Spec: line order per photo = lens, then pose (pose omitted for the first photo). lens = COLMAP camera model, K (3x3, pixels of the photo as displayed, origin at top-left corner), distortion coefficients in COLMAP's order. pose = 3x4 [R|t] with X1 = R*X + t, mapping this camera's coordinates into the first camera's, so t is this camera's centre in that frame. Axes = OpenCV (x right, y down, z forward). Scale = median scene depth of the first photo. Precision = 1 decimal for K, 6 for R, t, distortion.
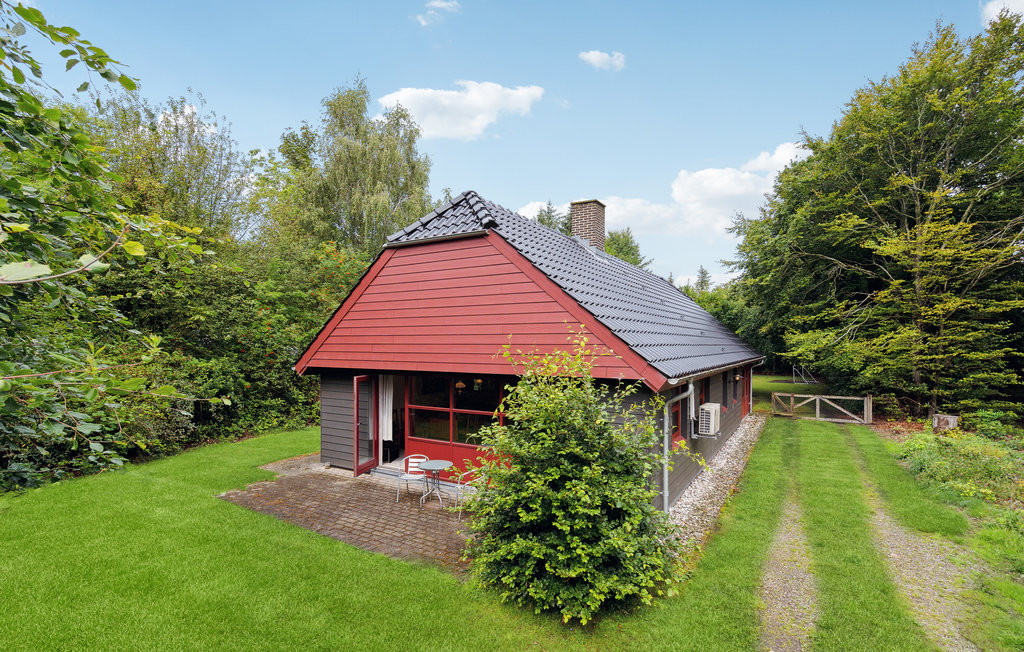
lens RADIAL K [[494.5, 0, 512.0], [0, 494.5, 326.0], [0, 0, 1]] dist [-0.003698, -0.000199]
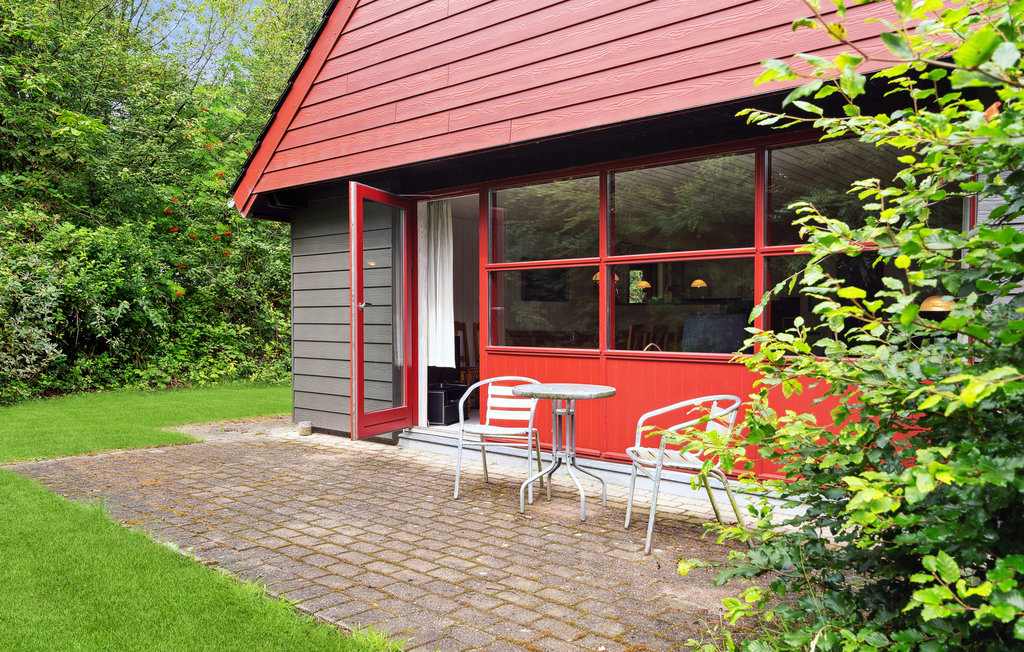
lens RADIAL K [[781.9, 0, 512.0], [0, 781.9, 326.0], [0, 0, 1]] dist [0.010901, 0.002326]
pose [[0.983257, 0.008183, -0.182041, -0.075063], [-0.002100, 0.999434, 0.033581, 0.176180], [0.182212, -0.032637, 0.982717, 0.378220]]
